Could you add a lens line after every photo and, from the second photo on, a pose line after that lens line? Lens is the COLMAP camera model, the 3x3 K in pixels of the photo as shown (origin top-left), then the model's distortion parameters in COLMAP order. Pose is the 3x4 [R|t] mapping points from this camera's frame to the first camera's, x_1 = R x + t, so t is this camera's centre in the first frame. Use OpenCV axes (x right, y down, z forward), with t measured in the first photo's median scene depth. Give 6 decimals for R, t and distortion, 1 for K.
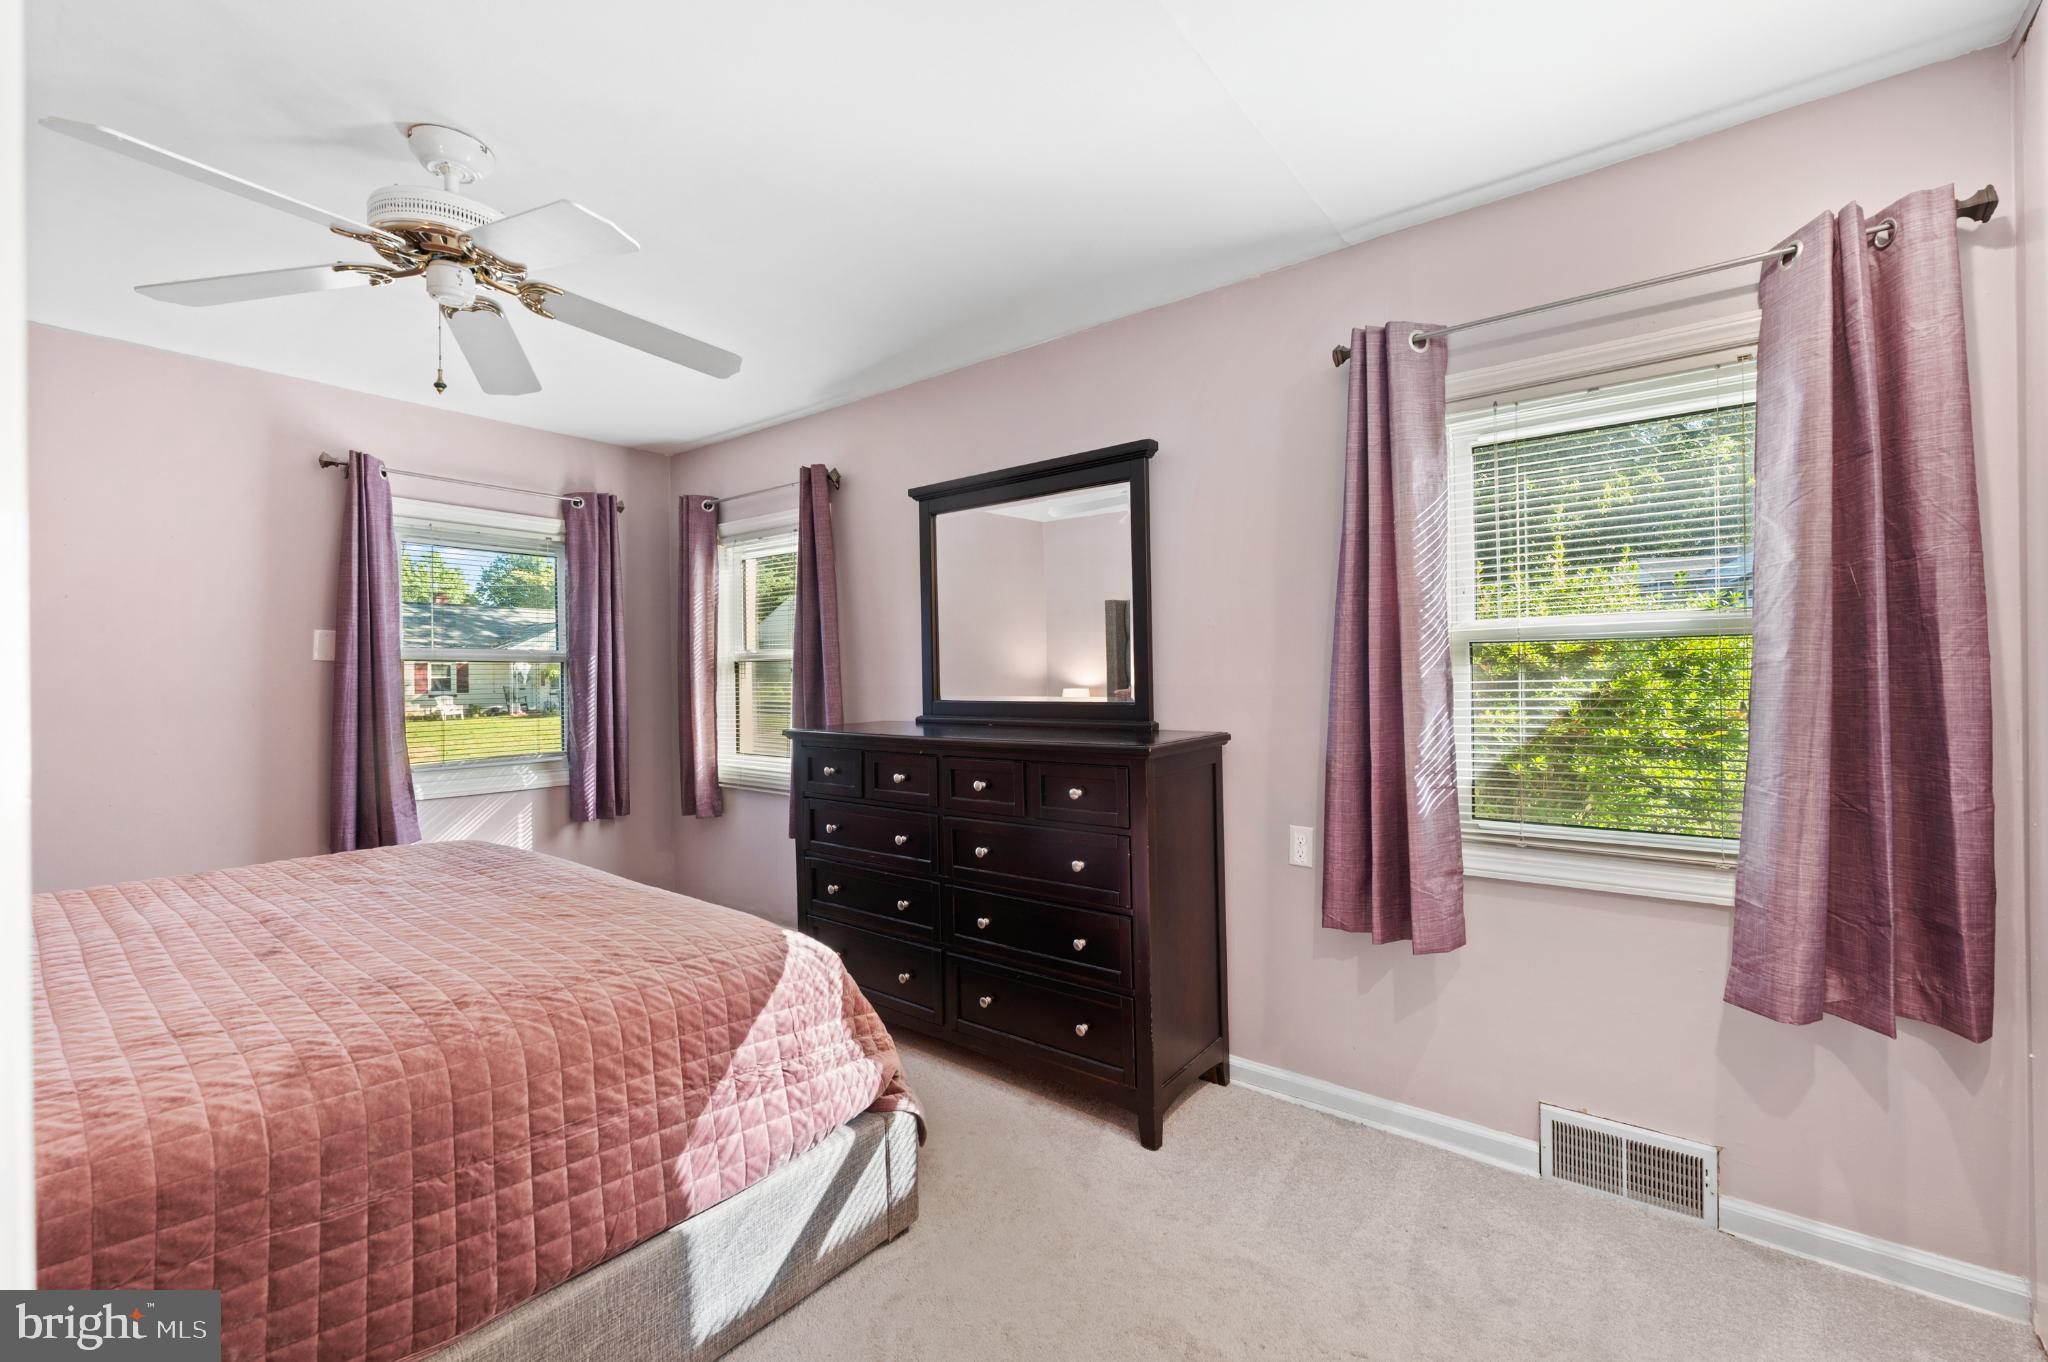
lens RADIAL K [[831.5, 0, 1027.4], [0, 831.5, 668.7], [0, 0, 1]] dist [-0.005165, 0.001236]
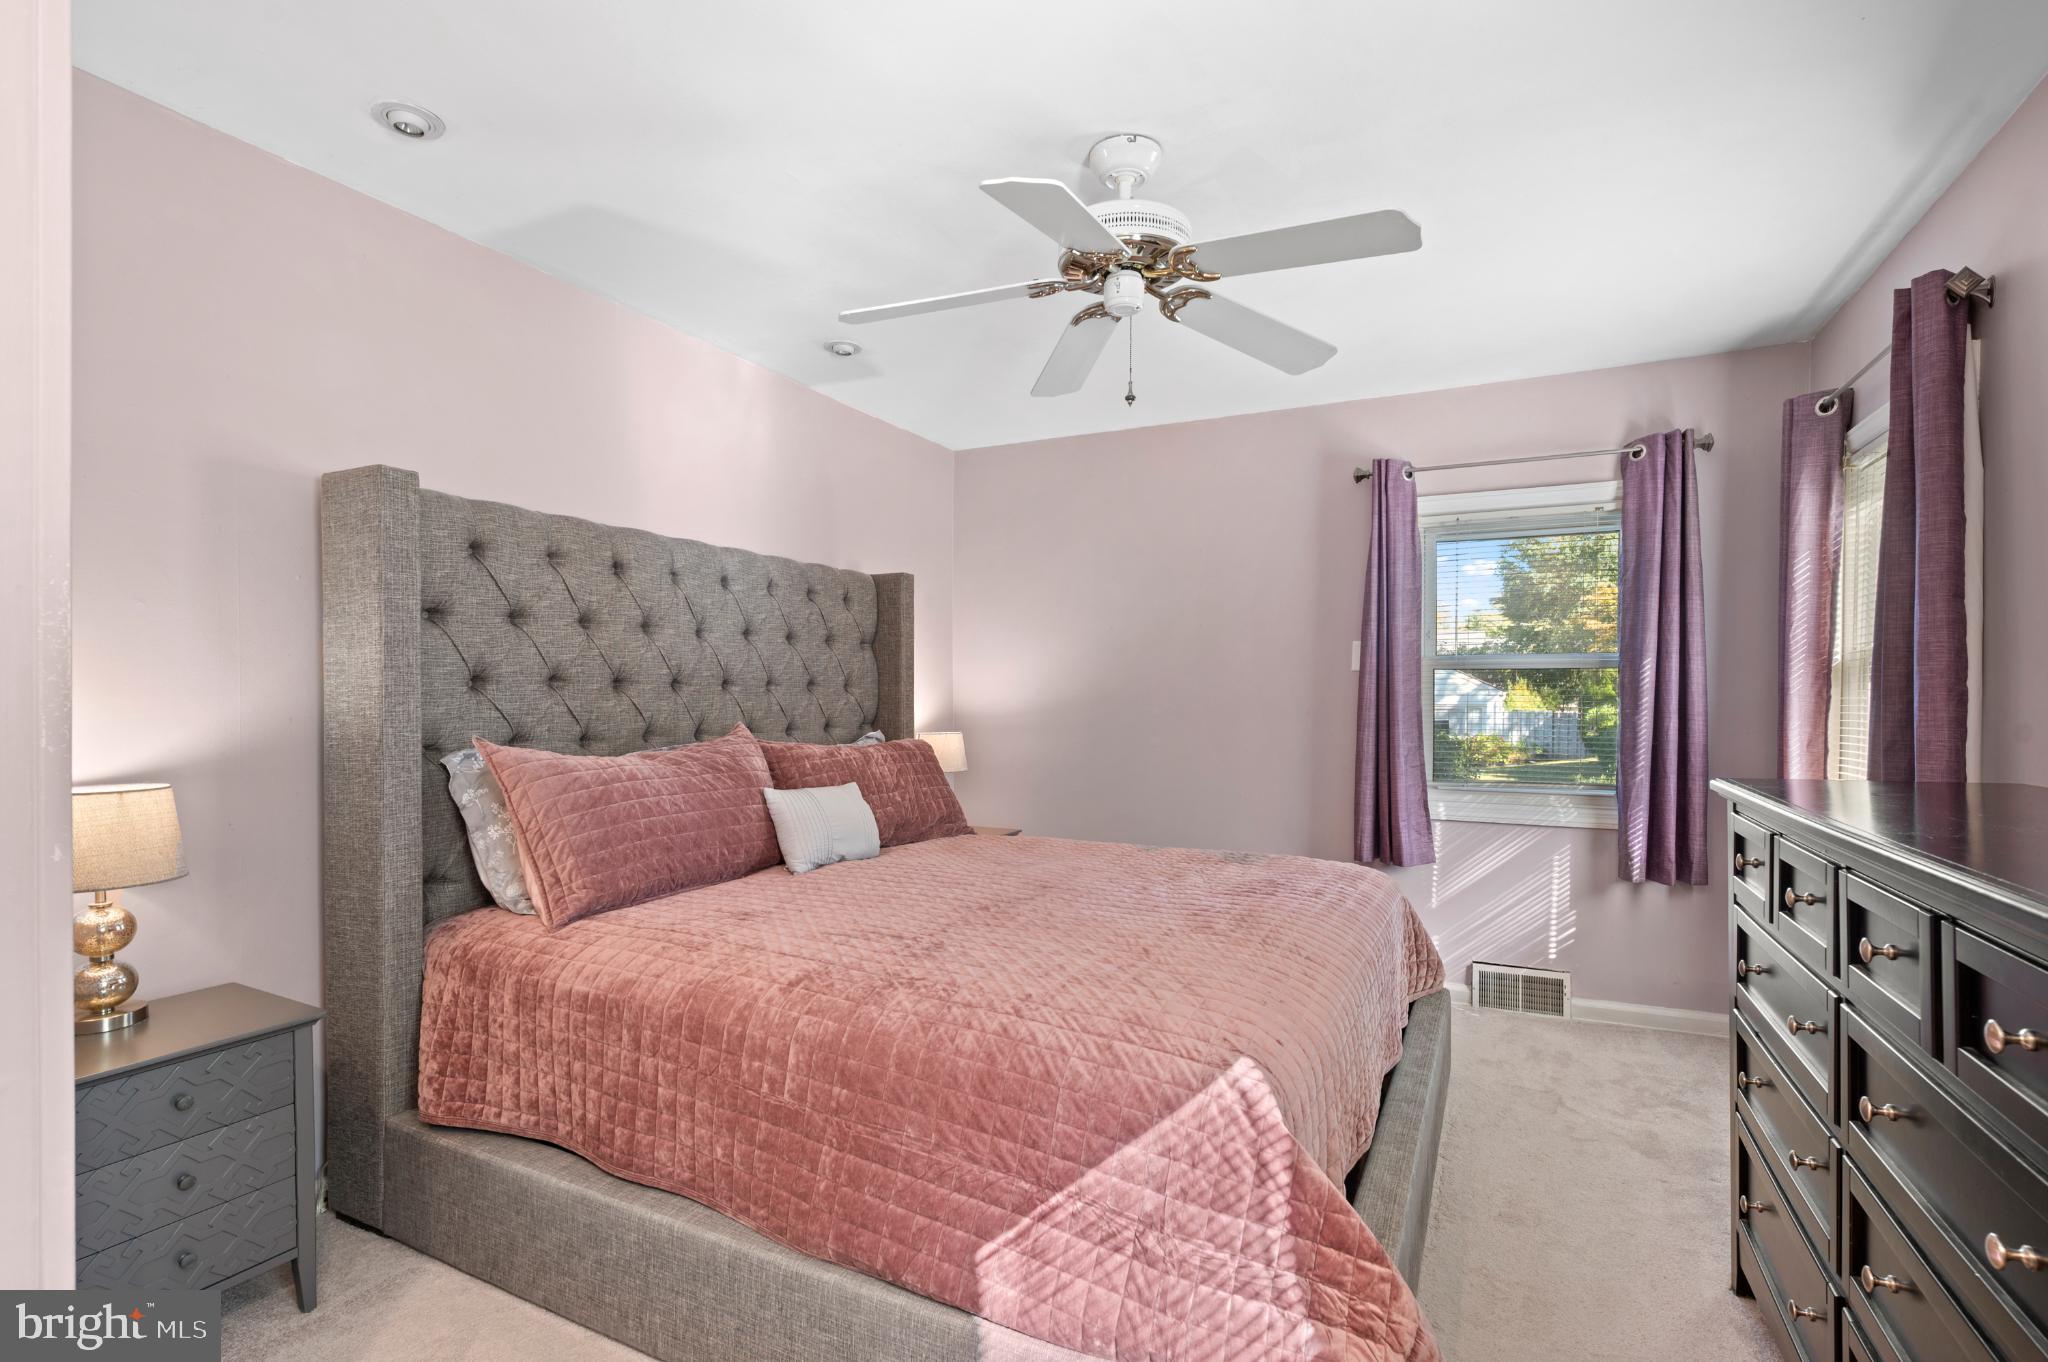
lens RADIAL K [[960.3, 0, 1026.9], [0, 960.3, 701.3], [0, 0, 1]] dist [-0.000165, 0.000356]
pose [[0.206820, 0.015665, -0.978254, 0.212680], [0.008332, 0.999807, 0.017772, 0.003028], [0.978344, -0.011826, 0.206649, 0.322378]]
